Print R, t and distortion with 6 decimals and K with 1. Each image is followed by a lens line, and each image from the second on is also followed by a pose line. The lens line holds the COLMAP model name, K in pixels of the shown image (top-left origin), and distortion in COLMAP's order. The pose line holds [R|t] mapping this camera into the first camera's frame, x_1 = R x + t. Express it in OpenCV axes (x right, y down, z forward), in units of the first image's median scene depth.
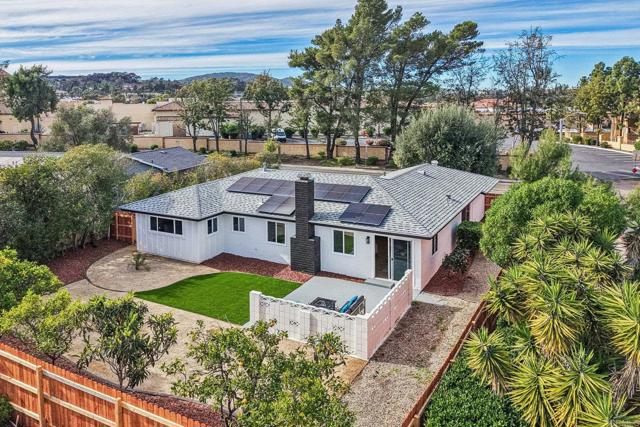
lens RADIAL K [[468.6, 0, 345.9], [0, 468.6, 130.3], [0, 0, 1]] dist [-0.008411, -0.002808]
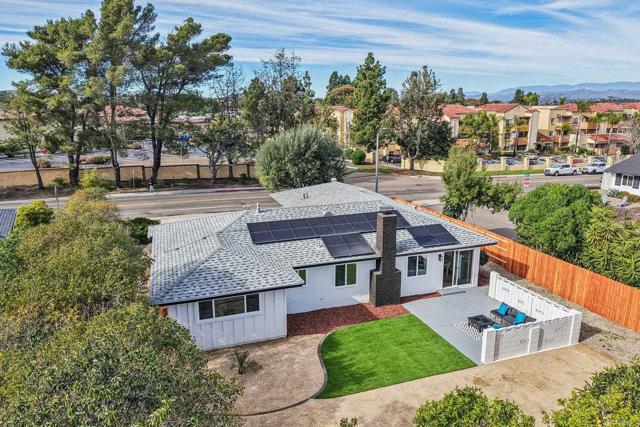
lens RADIAL K [[434.6, 0, 321.0], [0, 434.6, 199.0], [0, 0, 1]] dist [0.002797, -0.003128]
pose [[0.695482, -0.143091, 0.704152, -0.772114], [0.034482, 0.985488, 0.166205, -0.079589], [-0.717716, -0.091312, 0.690323, 0.442322]]
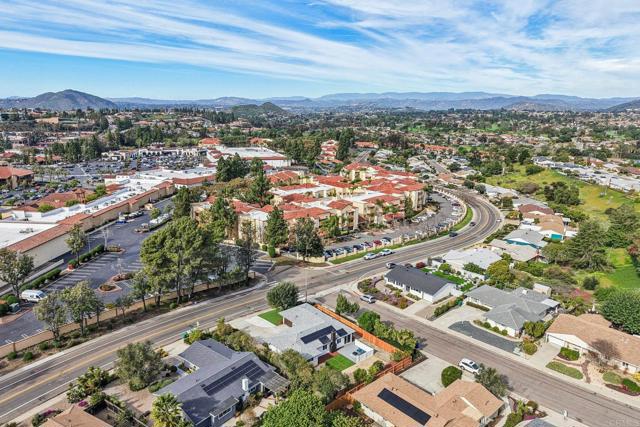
lens RADIAL K [[424.2, 0, 320.0], [0, 424.2, 213.5], [0, 0, 1]] dist [0.001405, -0.001603]
pose [[0.379020, -0.208373, 0.901623, -3.194841], [0.009597, 0.975151, 0.221332, -1.699268], [-0.925339, -0.075237, 0.371601, -0.226571]]
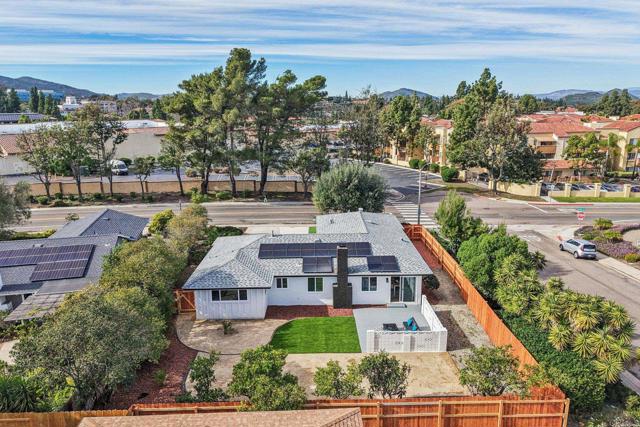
lens RADIAL K [[434.2, 0, 334.5], [0, 434.2, 188.3], [0, 0, 1]] dist [0.042377, -0.000836]
pose [[0.880454, -0.086469, 0.466180, -0.683060], [0.023590, 0.990001, 0.139077, -0.251768], [-0.473545, -0.111454, 0.873690, -0.147658]]
